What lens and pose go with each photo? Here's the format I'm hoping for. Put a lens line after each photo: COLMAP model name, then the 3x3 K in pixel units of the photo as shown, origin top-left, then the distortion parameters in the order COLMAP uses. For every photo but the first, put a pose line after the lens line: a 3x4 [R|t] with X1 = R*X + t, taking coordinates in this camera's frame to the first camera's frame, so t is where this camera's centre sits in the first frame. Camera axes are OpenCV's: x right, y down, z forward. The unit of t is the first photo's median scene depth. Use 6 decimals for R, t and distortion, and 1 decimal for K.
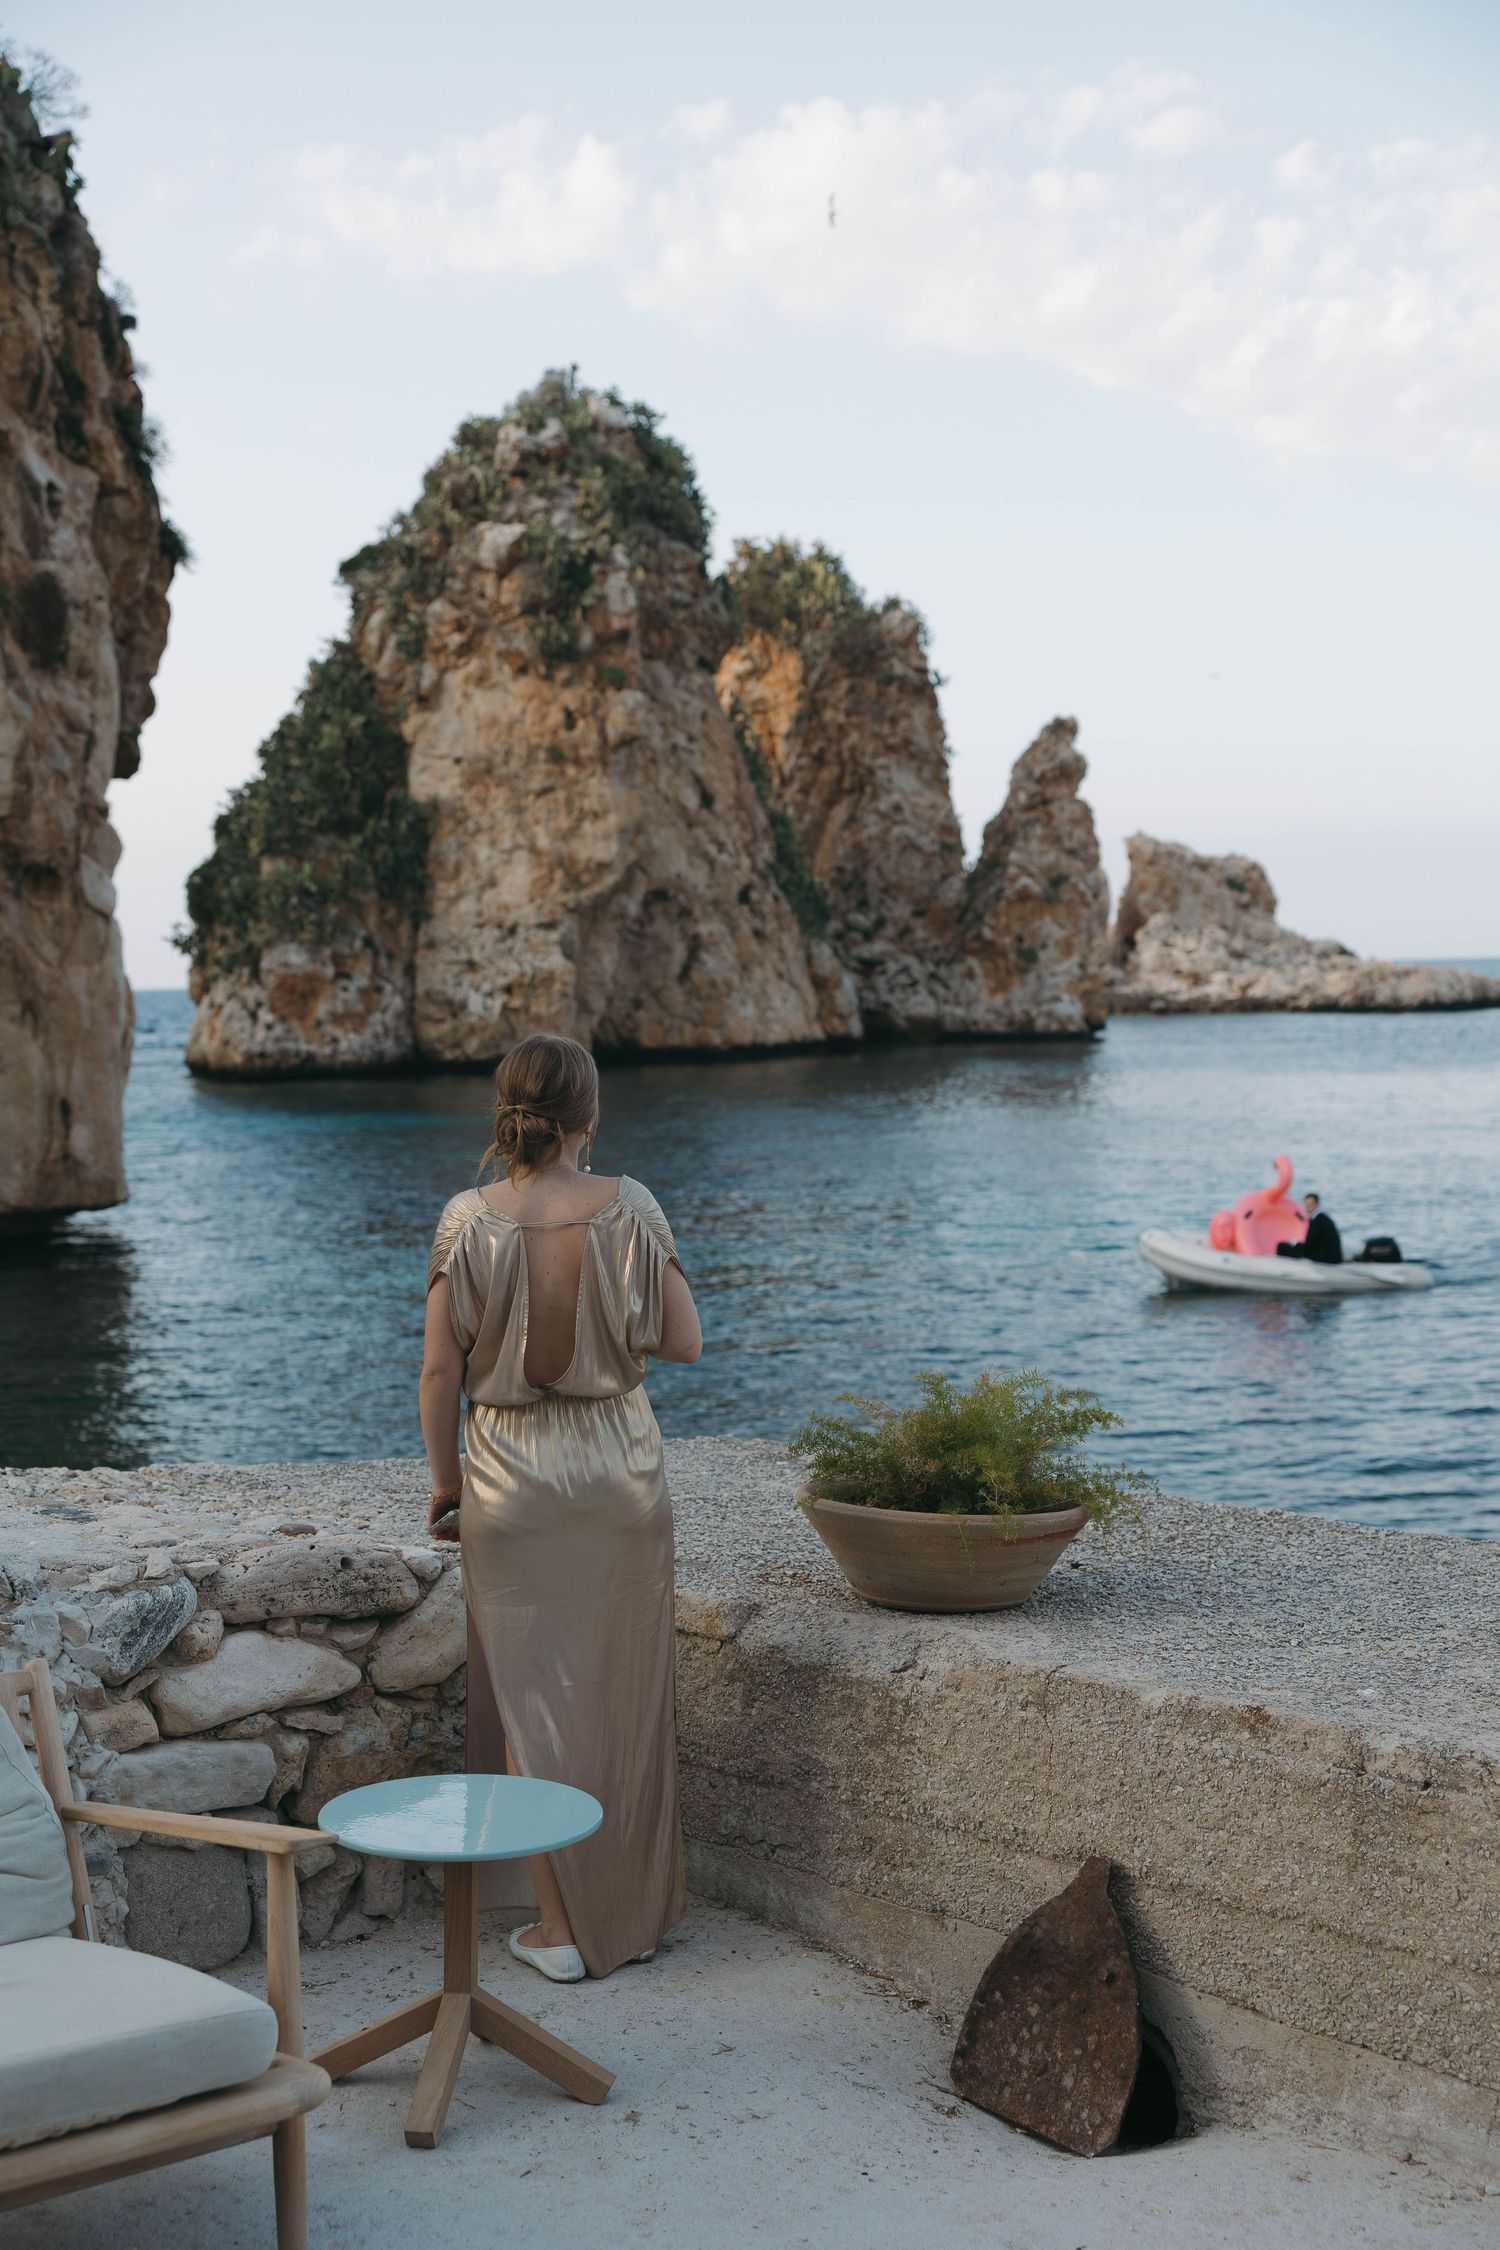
lens RADIAL K [[2665.5, 0, 744.7], [0, 2665.5, 1138.2], [0, 0, 1]] dist [0.027912, 0.000000]
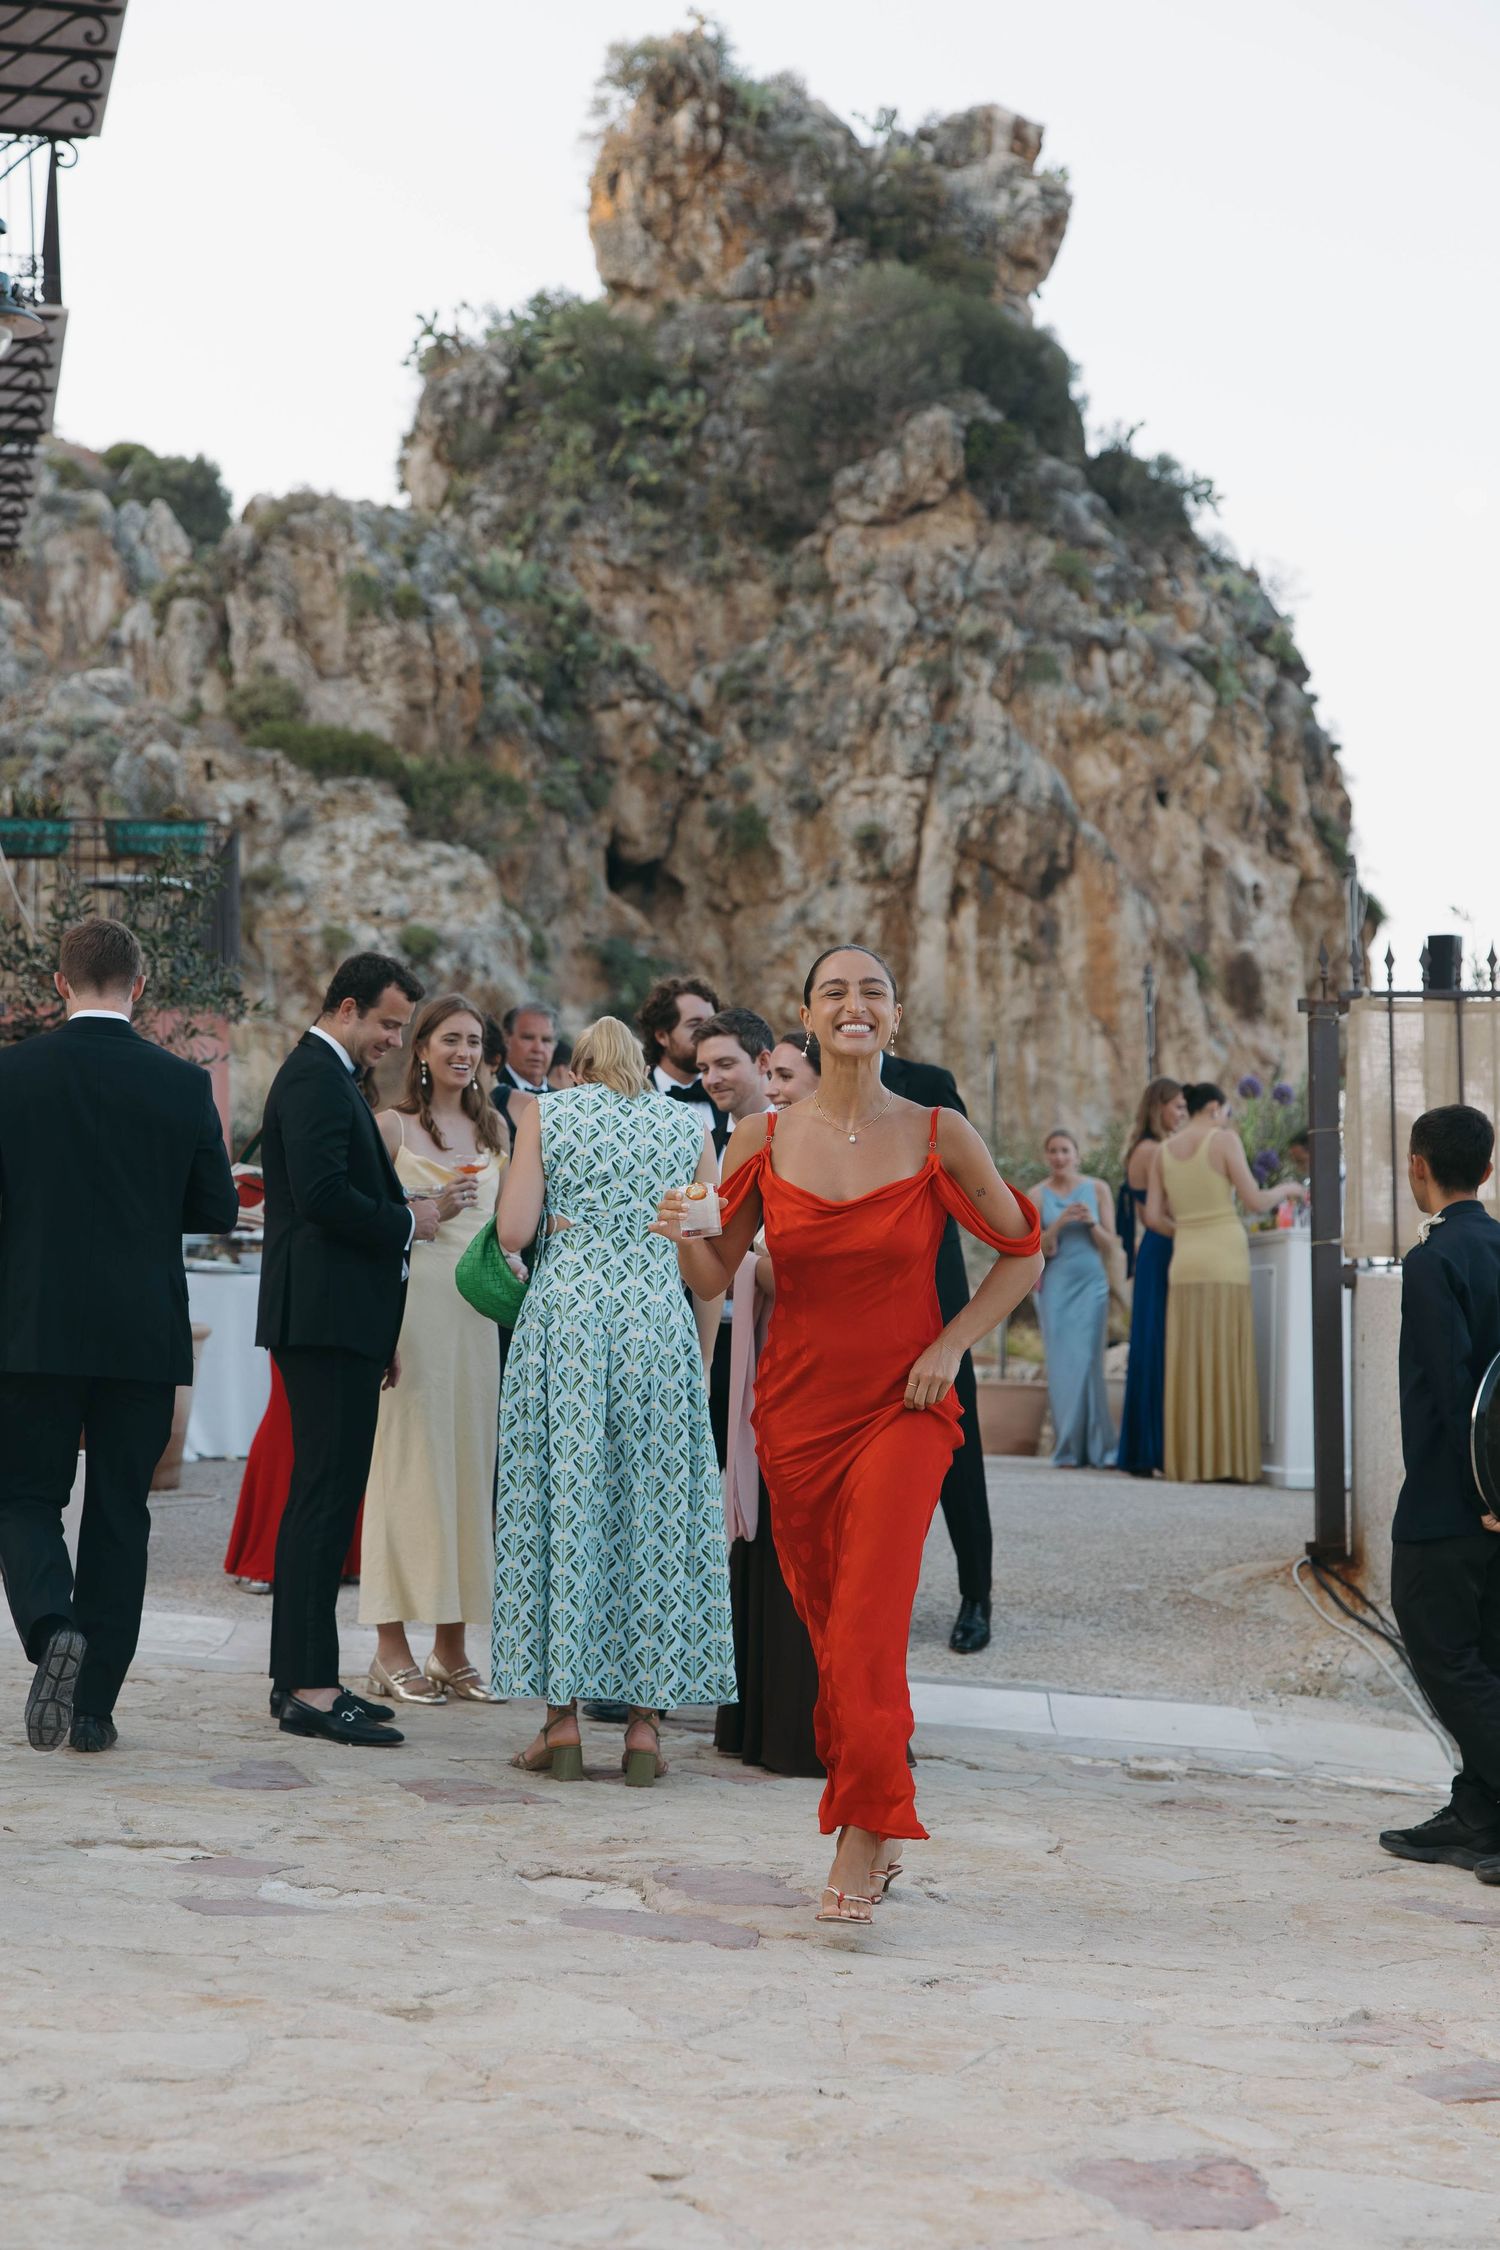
lens RADIAL K [[3507.9, 0, 758.0], [0, 3507.9, 1124.2], [0, 0, 1]] dist [0.046340, 0.000000]
pose [[0.859357, -0.003114, -0.511367, 0.426080], [-0.044999, 0.995642, -0.081683, 0.031266], [0.509393, 0.093206, 0.855472, -0.624120]]
